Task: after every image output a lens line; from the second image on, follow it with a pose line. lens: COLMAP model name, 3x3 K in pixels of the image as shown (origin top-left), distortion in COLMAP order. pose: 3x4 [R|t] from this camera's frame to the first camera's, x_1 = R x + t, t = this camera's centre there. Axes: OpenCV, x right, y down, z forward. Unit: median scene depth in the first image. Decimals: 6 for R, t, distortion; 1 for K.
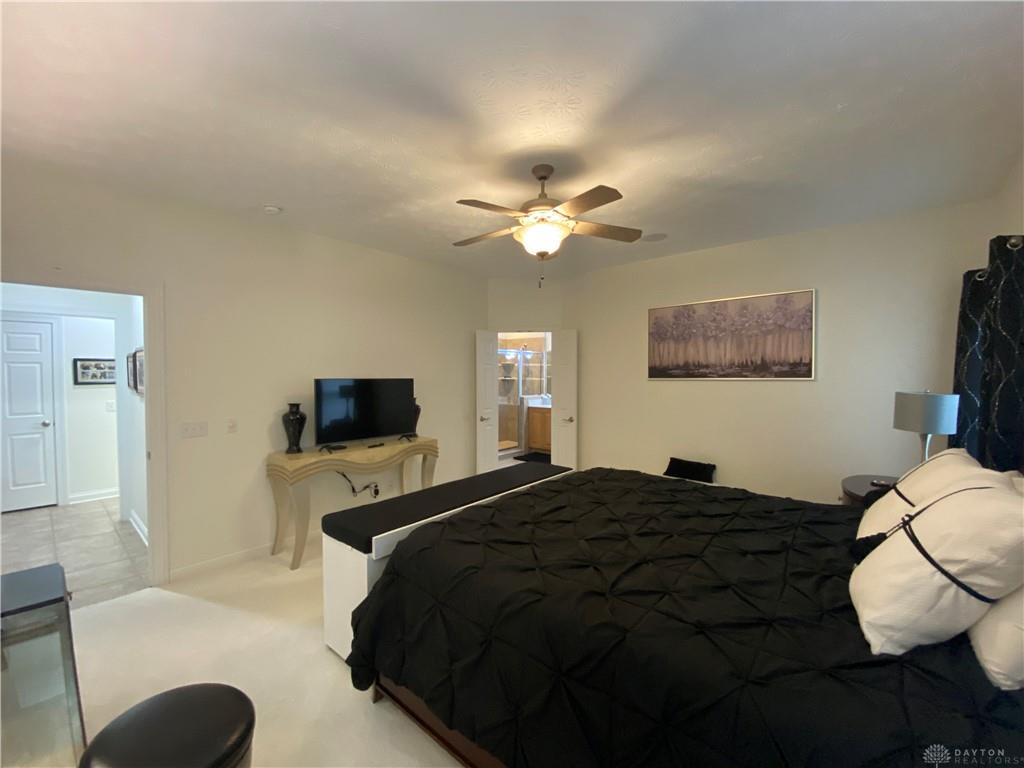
lens RADIAL K [[415.9, 0, 510.3], [0, 415.9, 382.9], [0, 0, 1]] dist [0.040705, -0.032680]
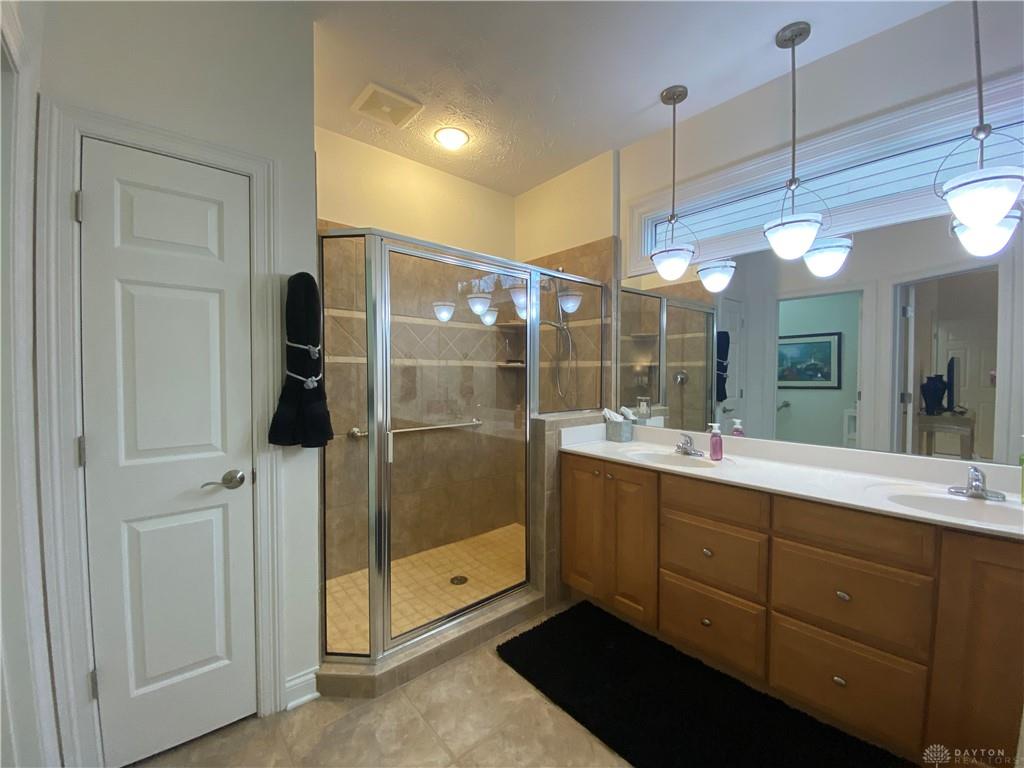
lens RADIAL K [[415.9, 0, 510.3], [0, 415.9, 382.9], [0, 0, 1]] dist [0.040705, -0.032680]
pose [[0.989917, 0.007408, -0.141458, 0.047547], [-0.008557, 0.999935, -0.007522, 0.009926], [0.141393, 0.008656, 0.989916, 0.658692]]
